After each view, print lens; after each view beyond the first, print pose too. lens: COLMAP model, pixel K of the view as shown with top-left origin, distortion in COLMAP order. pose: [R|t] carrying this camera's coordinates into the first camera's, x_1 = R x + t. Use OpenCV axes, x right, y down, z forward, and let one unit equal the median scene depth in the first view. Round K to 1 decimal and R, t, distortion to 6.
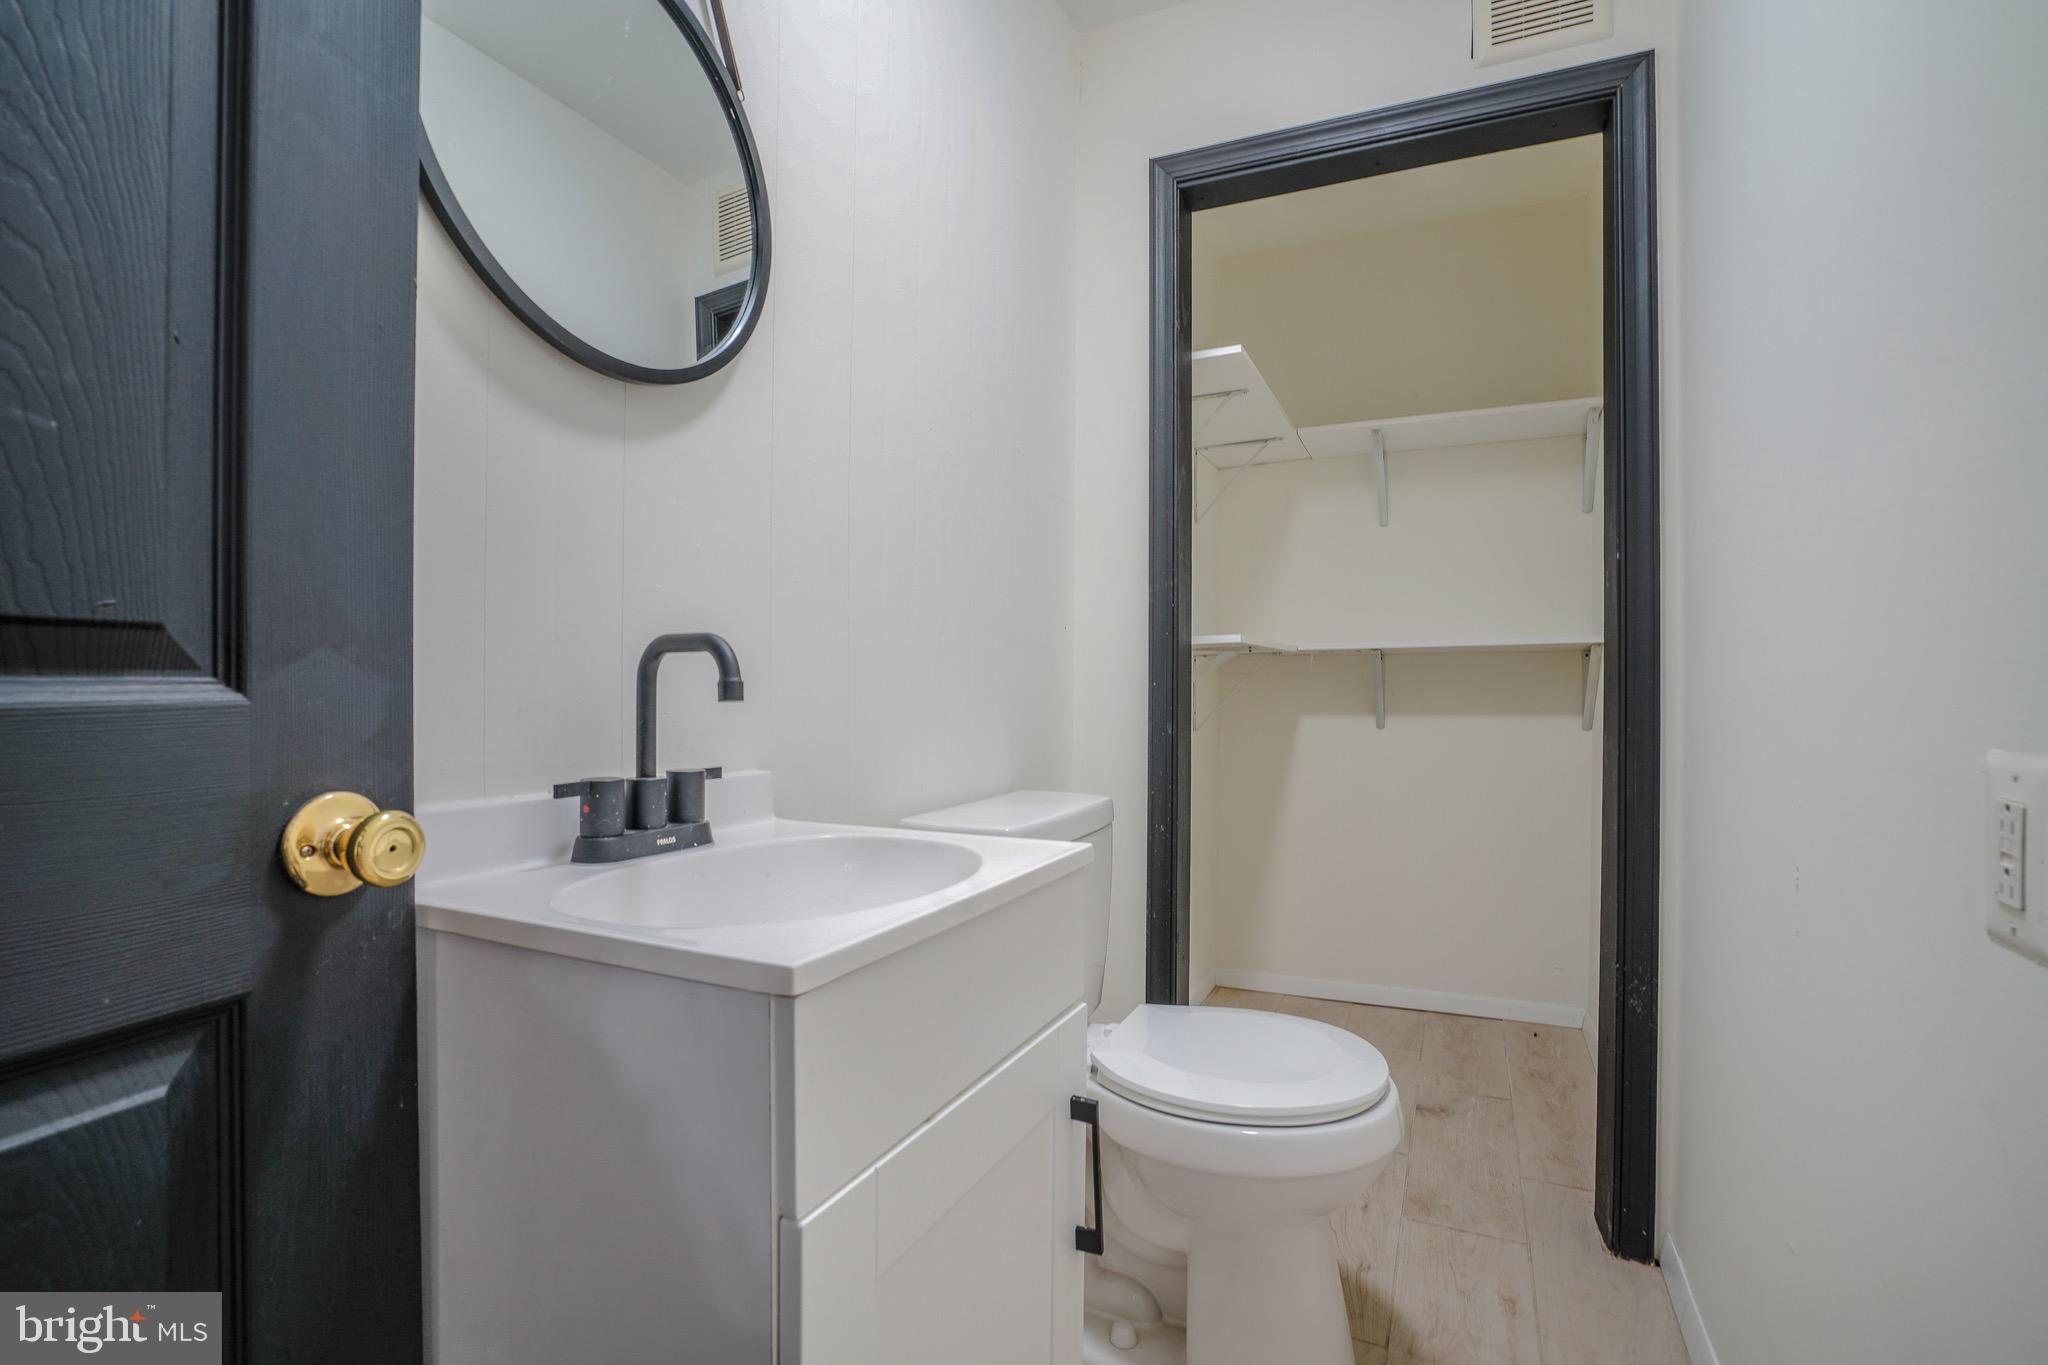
lens RADIAL K [[951.3, 0, 1055.3], [0, 951.3, 686.3], [0, 0, 1]] dist [-0.054027, 0.021123]
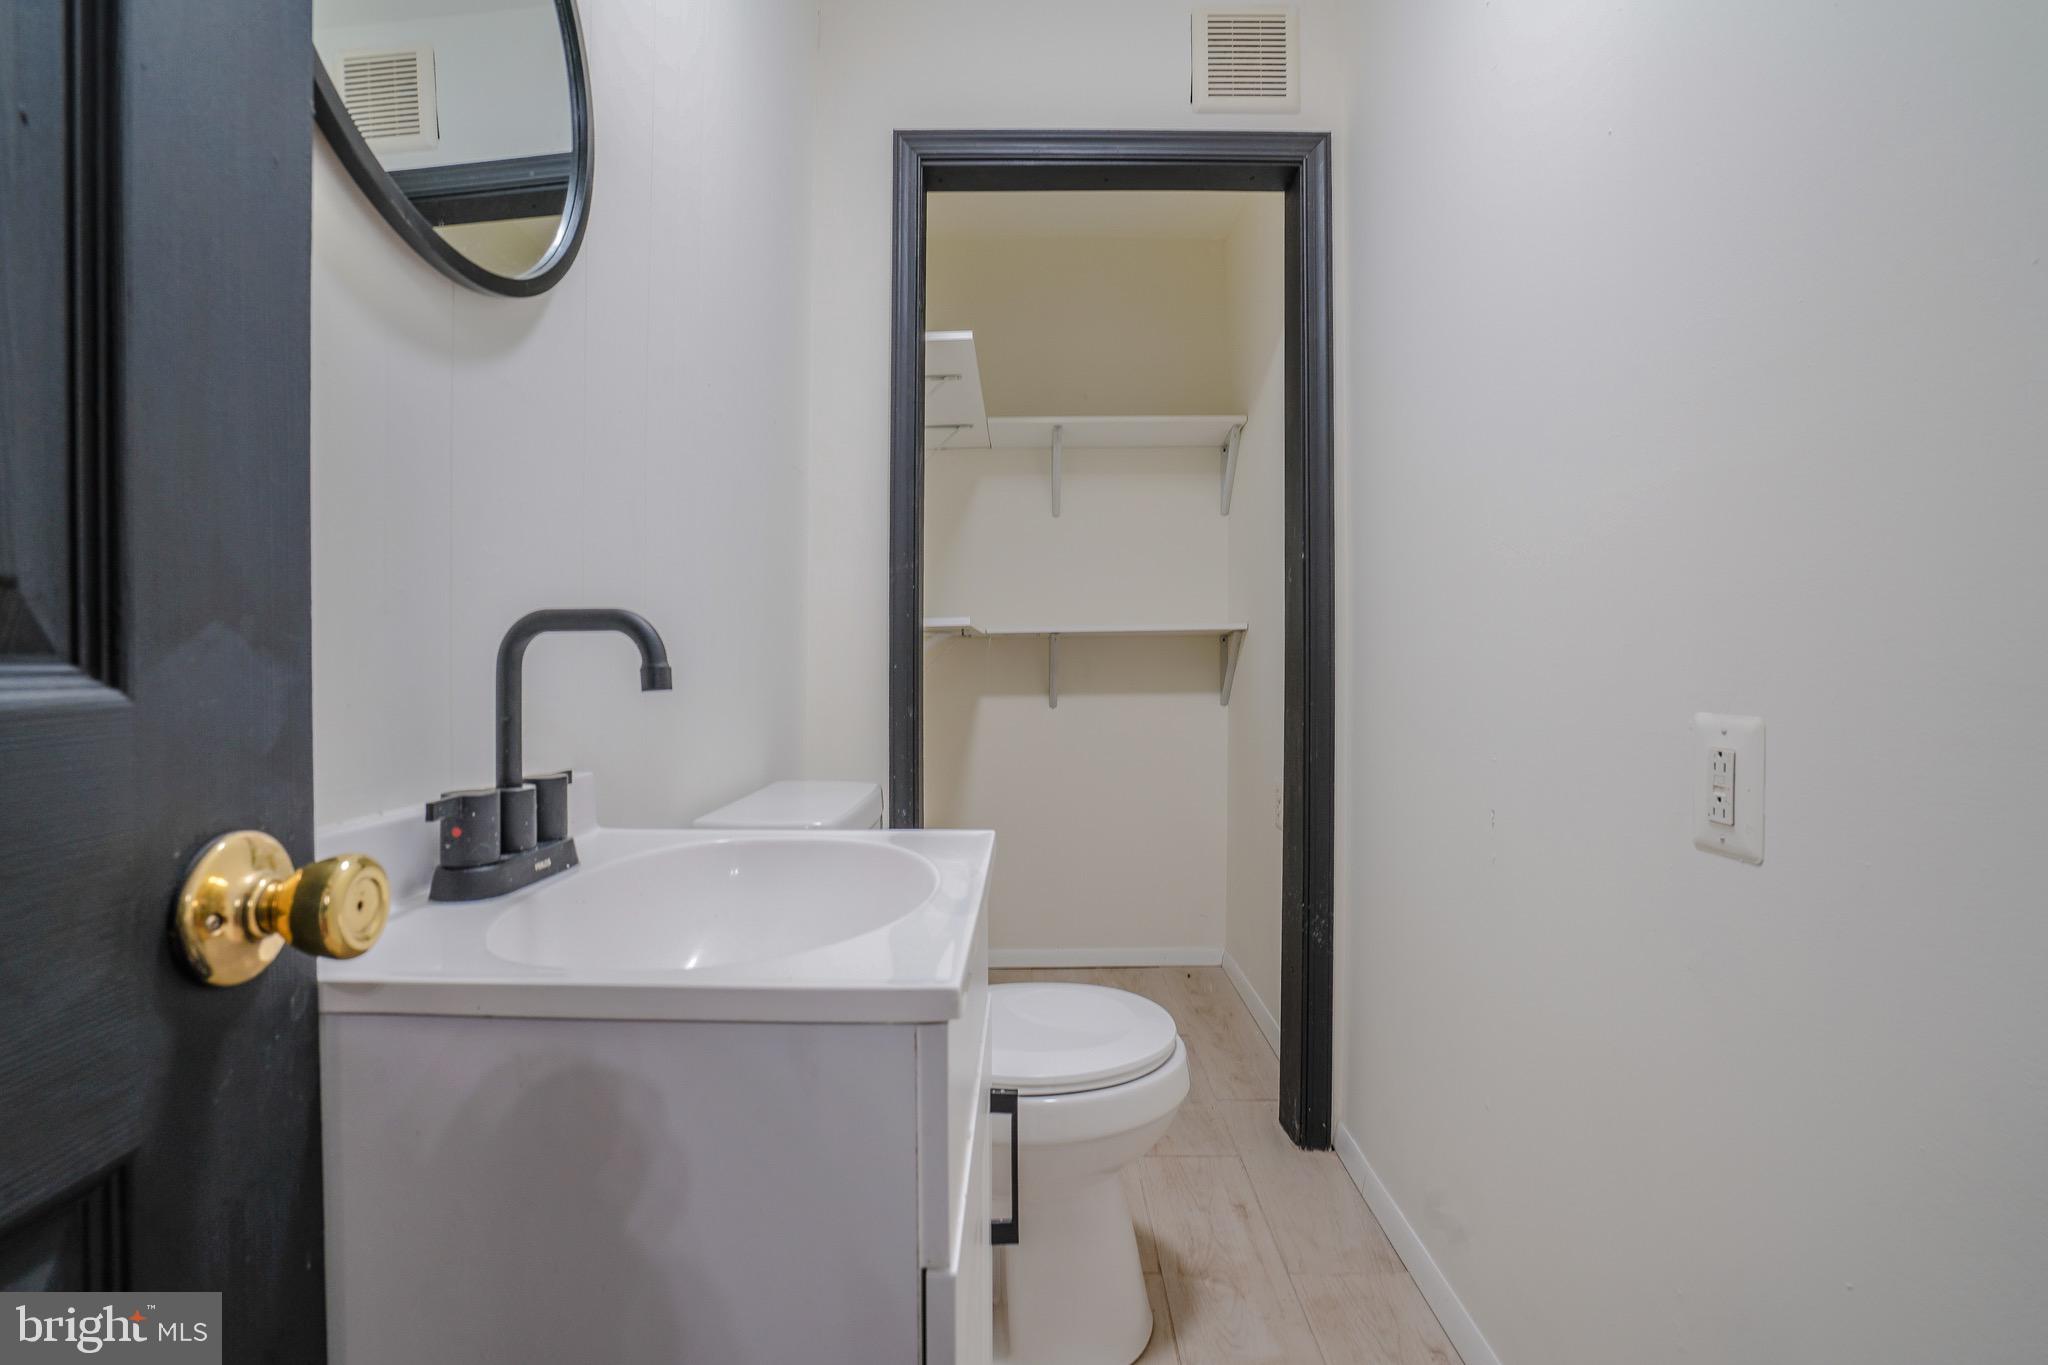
lens RADIAL K [[951.3, 0, 1049.4], [0, 951.3, 673.4], [0, 0, 1]] dist [-0.054027, 0.021123]
pose [[0.911326, -0.006630, 0.411631, -0.216885], [0.004056, 0.999966, 0.007127, -0.002269], [-0.411664, -0.004825, 0.911323, 0.056576]]
